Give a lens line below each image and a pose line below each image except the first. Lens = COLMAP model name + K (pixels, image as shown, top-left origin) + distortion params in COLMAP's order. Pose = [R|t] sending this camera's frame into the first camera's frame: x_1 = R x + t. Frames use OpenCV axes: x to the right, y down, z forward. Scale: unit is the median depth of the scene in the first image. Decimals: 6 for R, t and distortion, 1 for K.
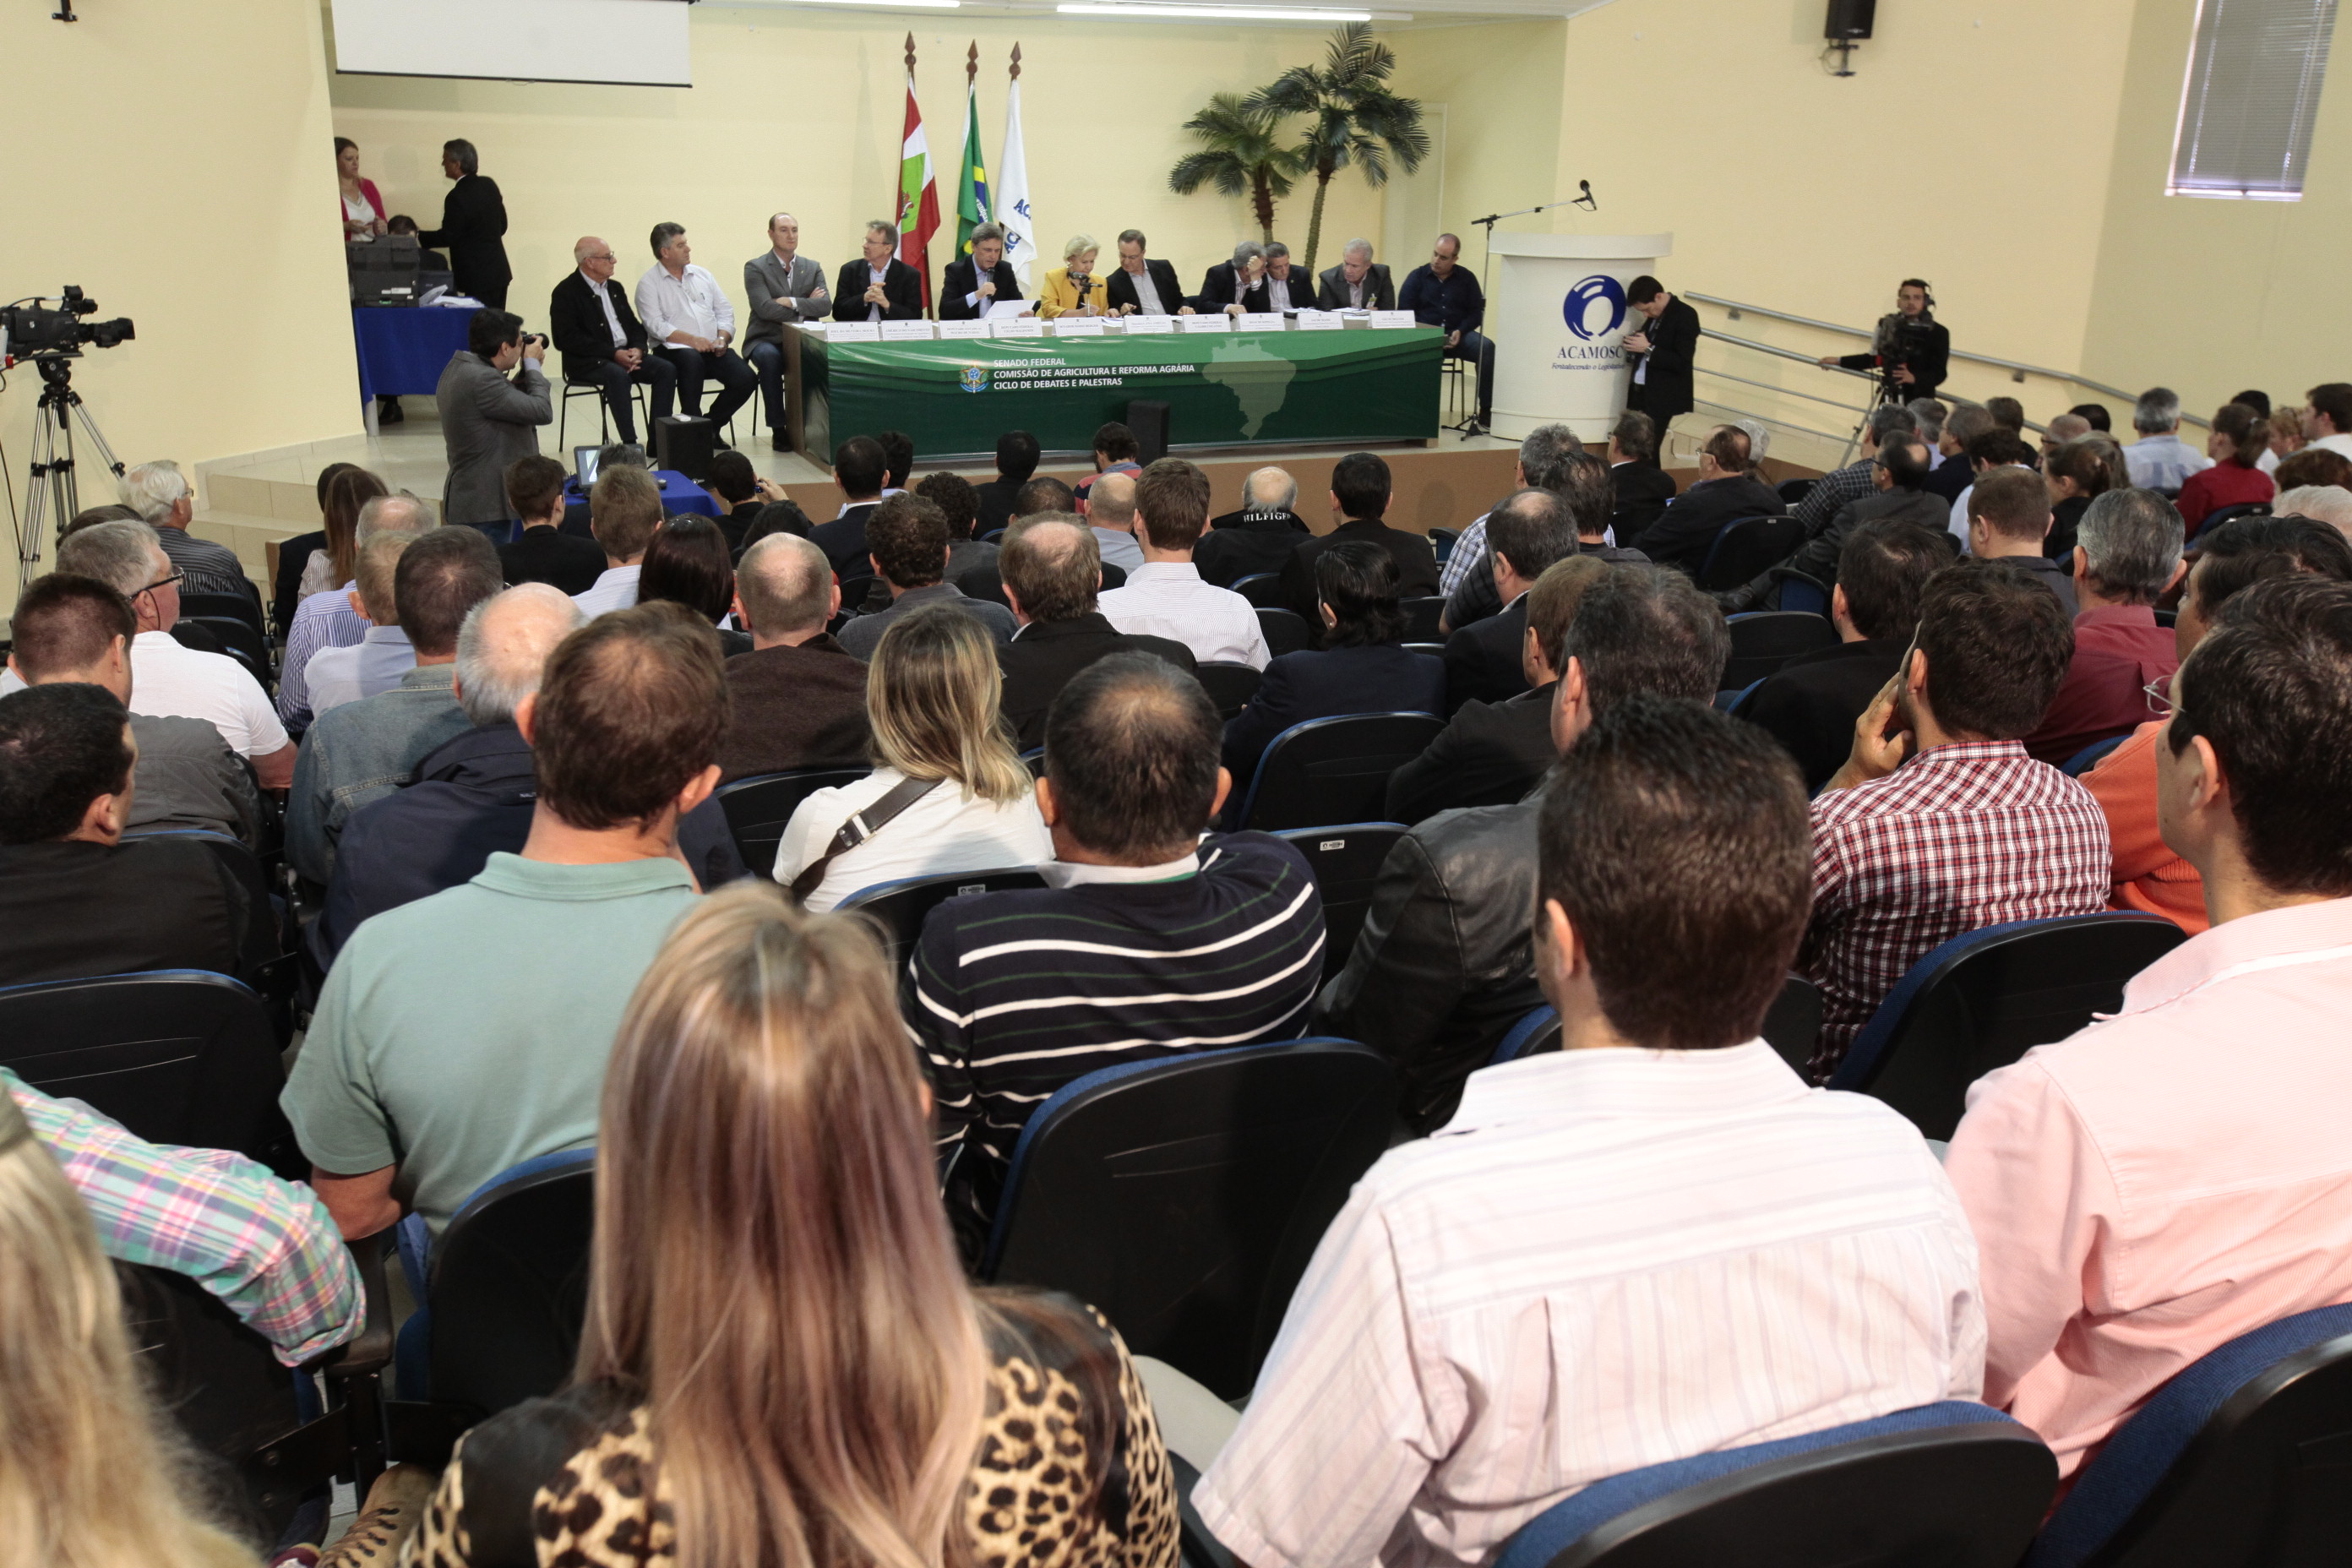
lens RADIAL K [[2177.9, 0, 1176.0], [0, 2177.9, 784.0], [0, 0, 1]] dist [0.028304, 0.005430]
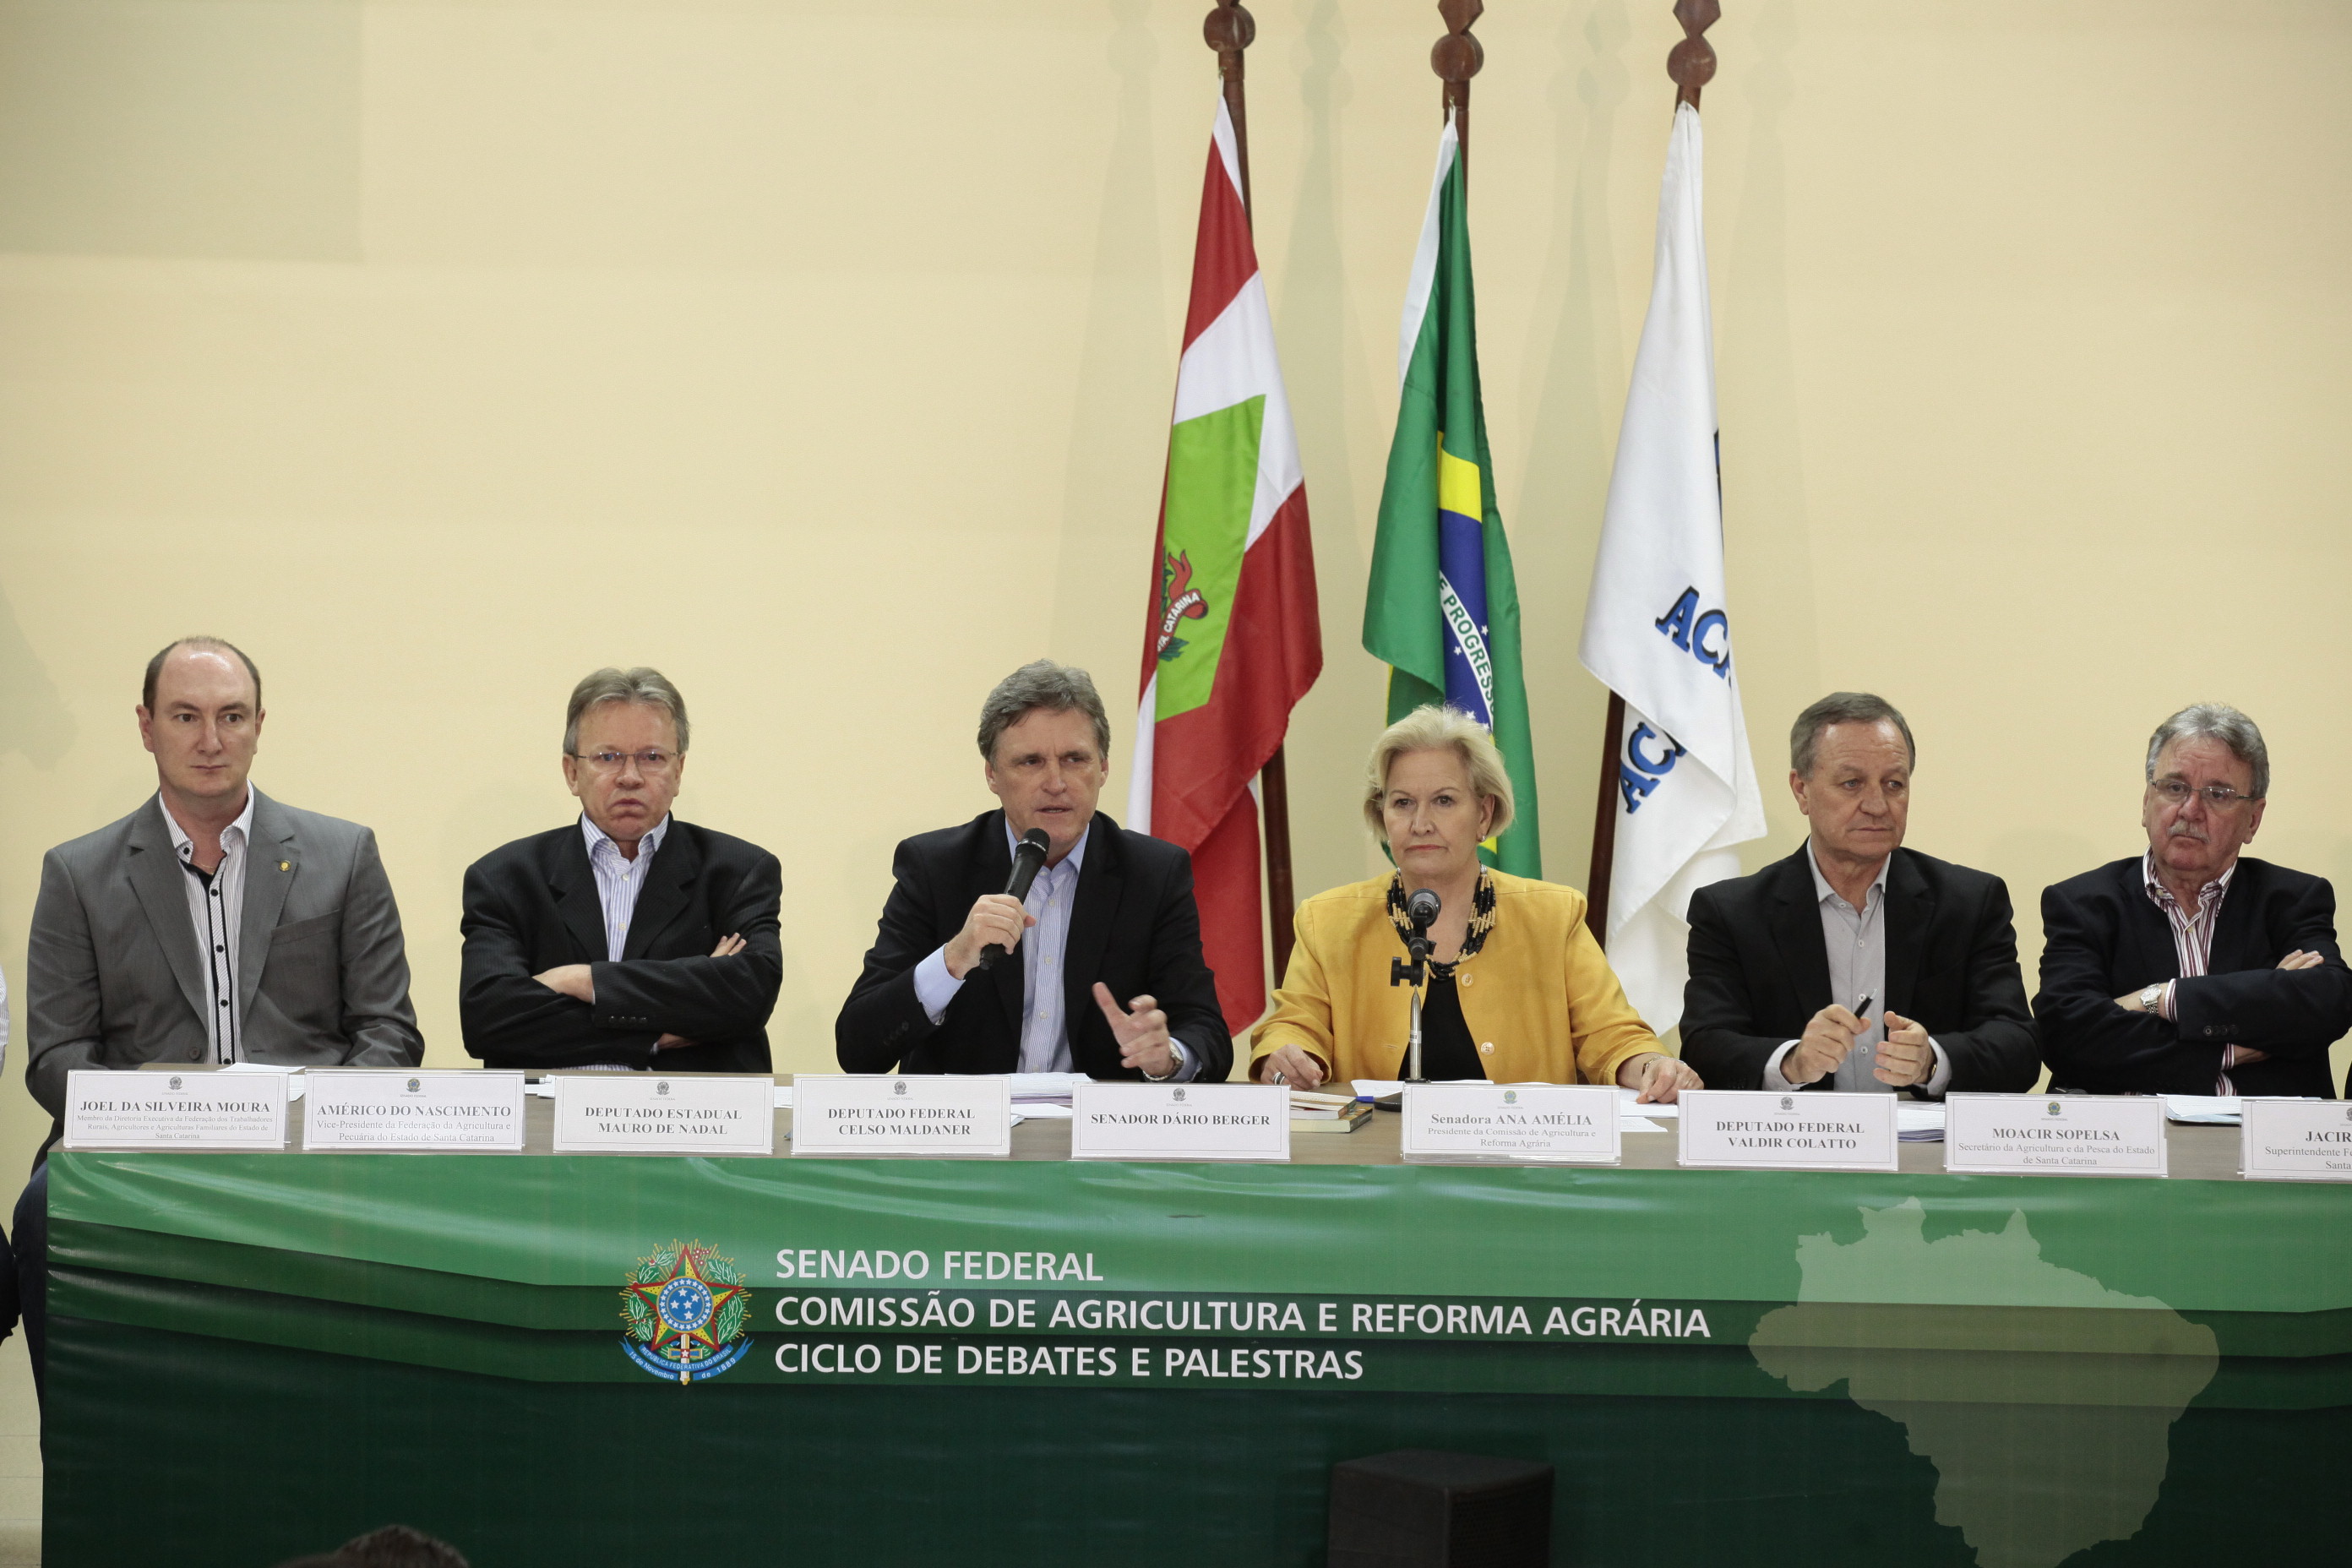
lens RADIAL K [[9456.8, 0, 1173.3], [0, 9456.8, 745.1], [0, 0, 1]] dist [0.437225, 2.252644]
pose [[0.922618, 0.021370, -0.385123, 0.327152], [-0.113779, 0.969114, -0.218797, -0.028339], [0.368553, 0.245685, 0.896553, 0.089745]]
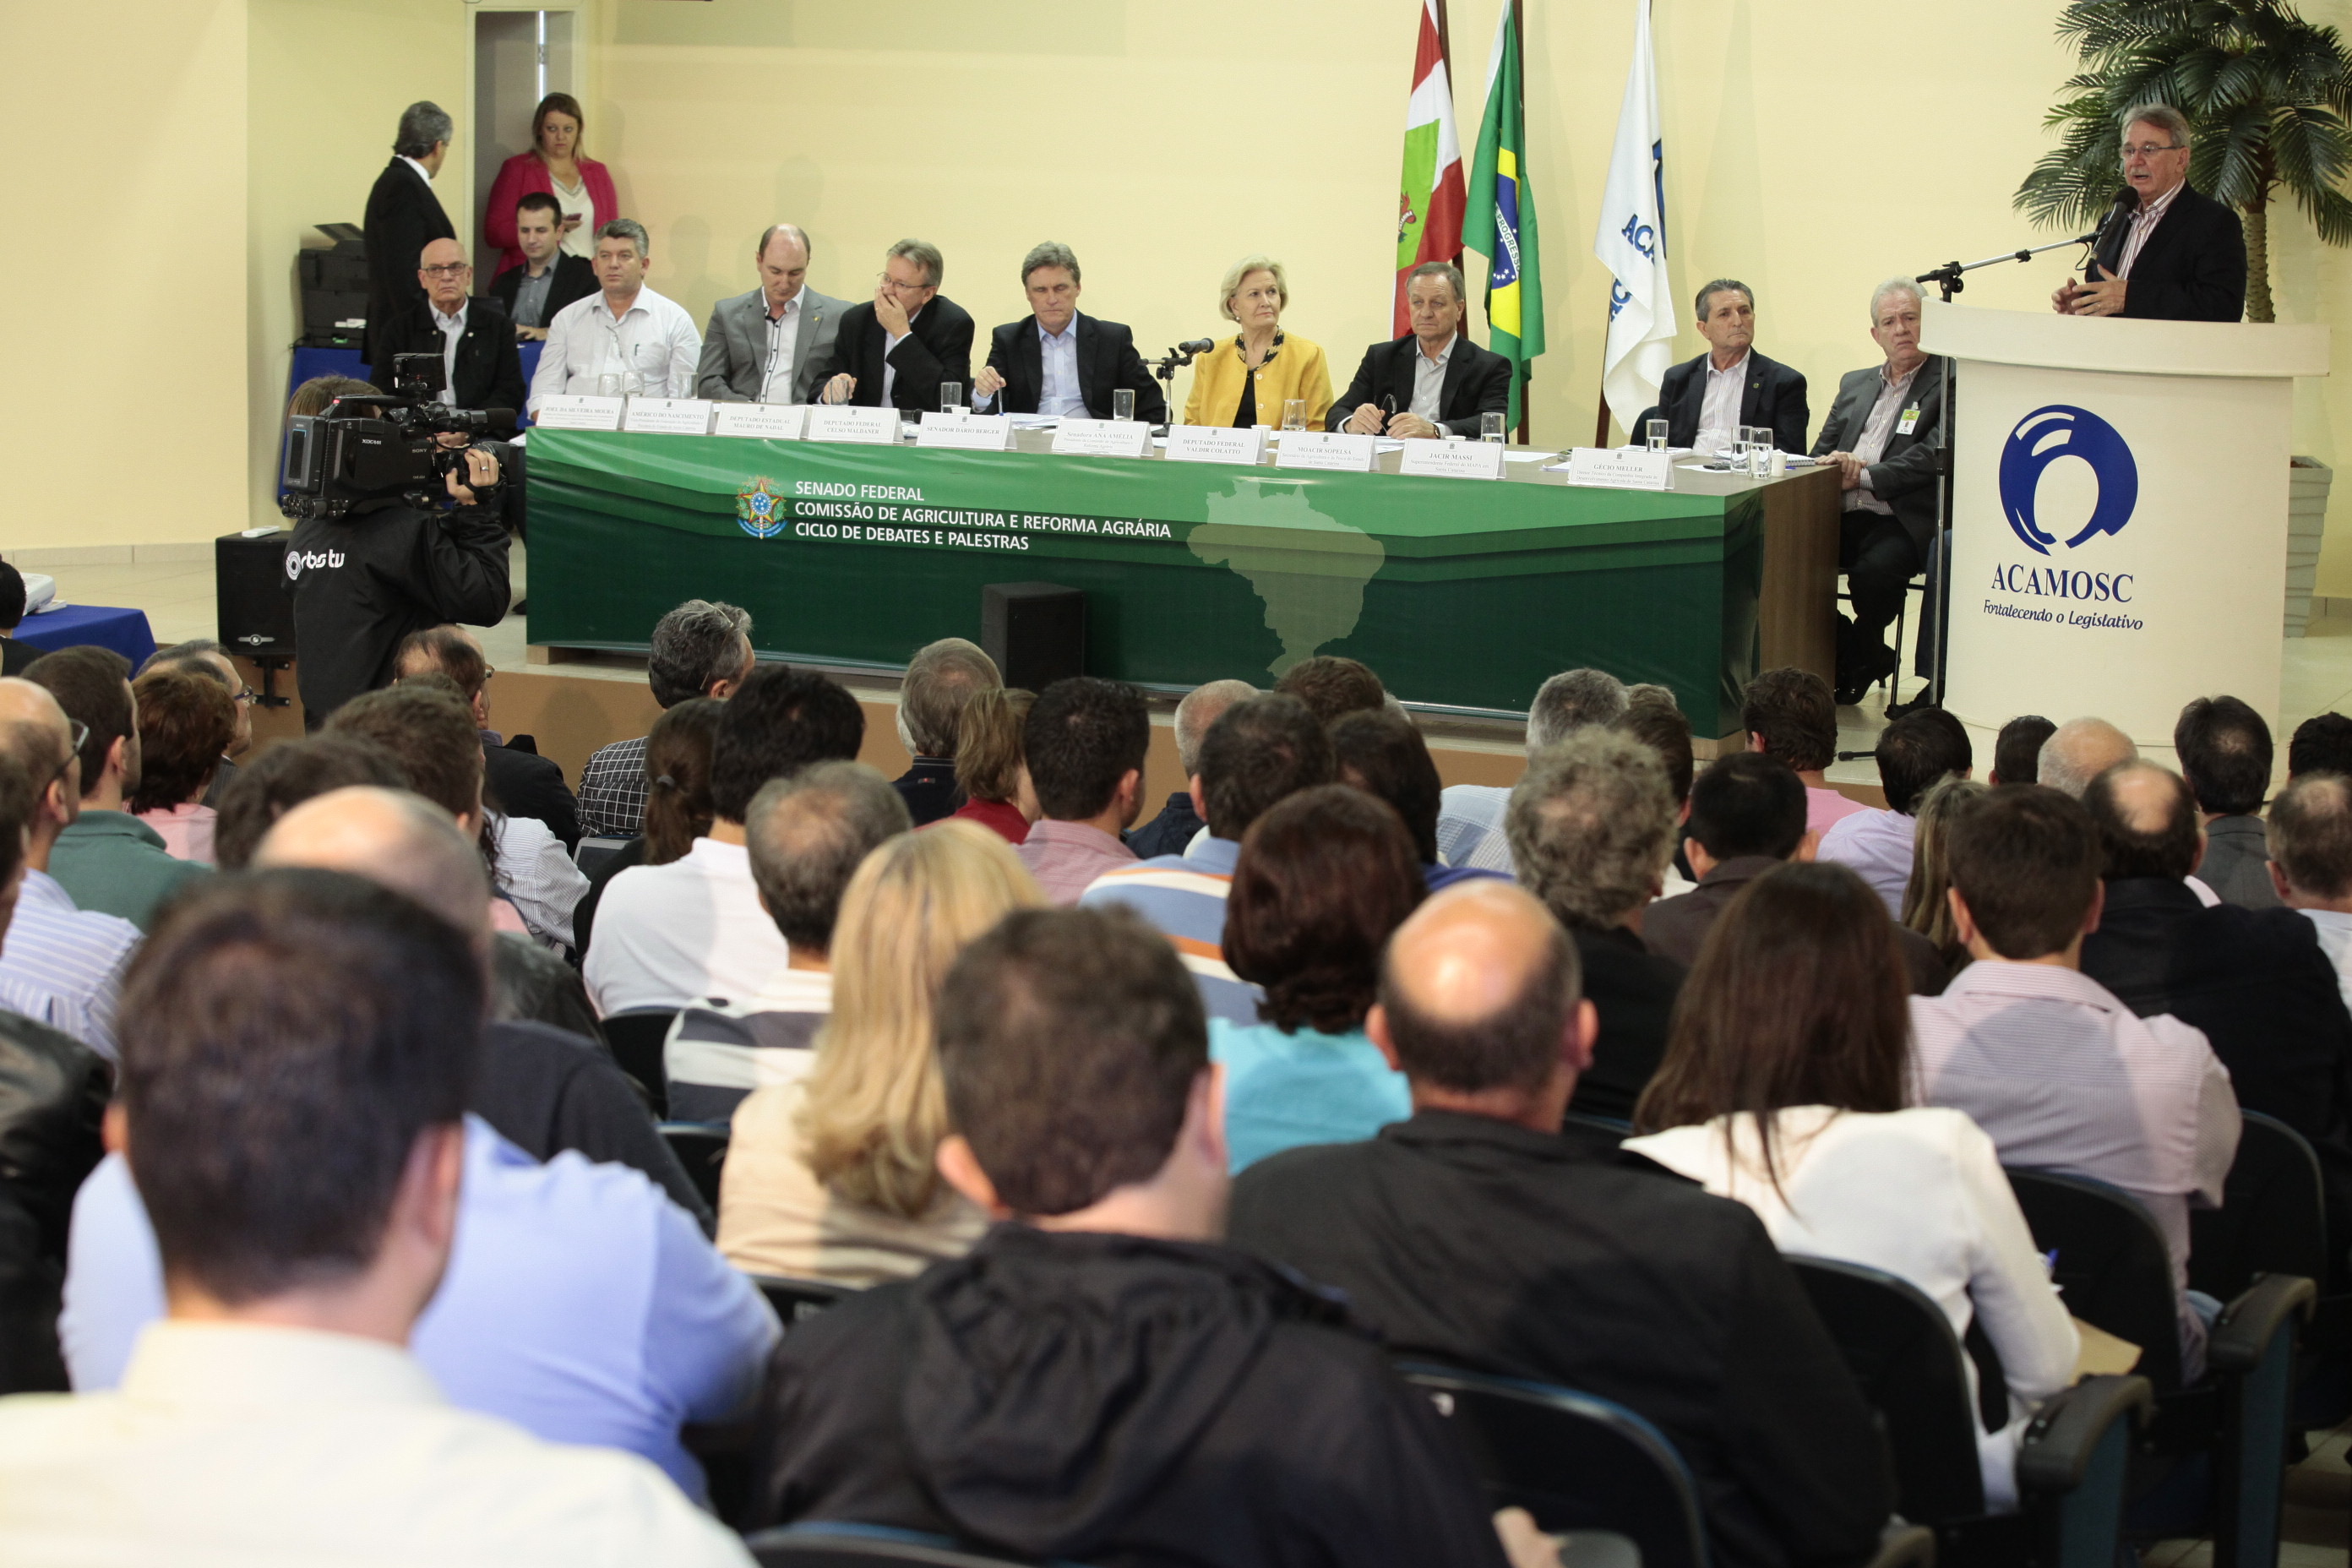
lens RADIAL K [[4884.3, 0, 1176.0], [0, 4884.3, 784.0], [0, 0, 1]] dist [-0.297900, -0.178262]
pose [[0.680529, 0.110133, -0.724397, 0.797610], [-0.221230, 0.973384, -0.059846, -0.069286], [0.698525, 0.200985, 0.686781, 0.256790]]
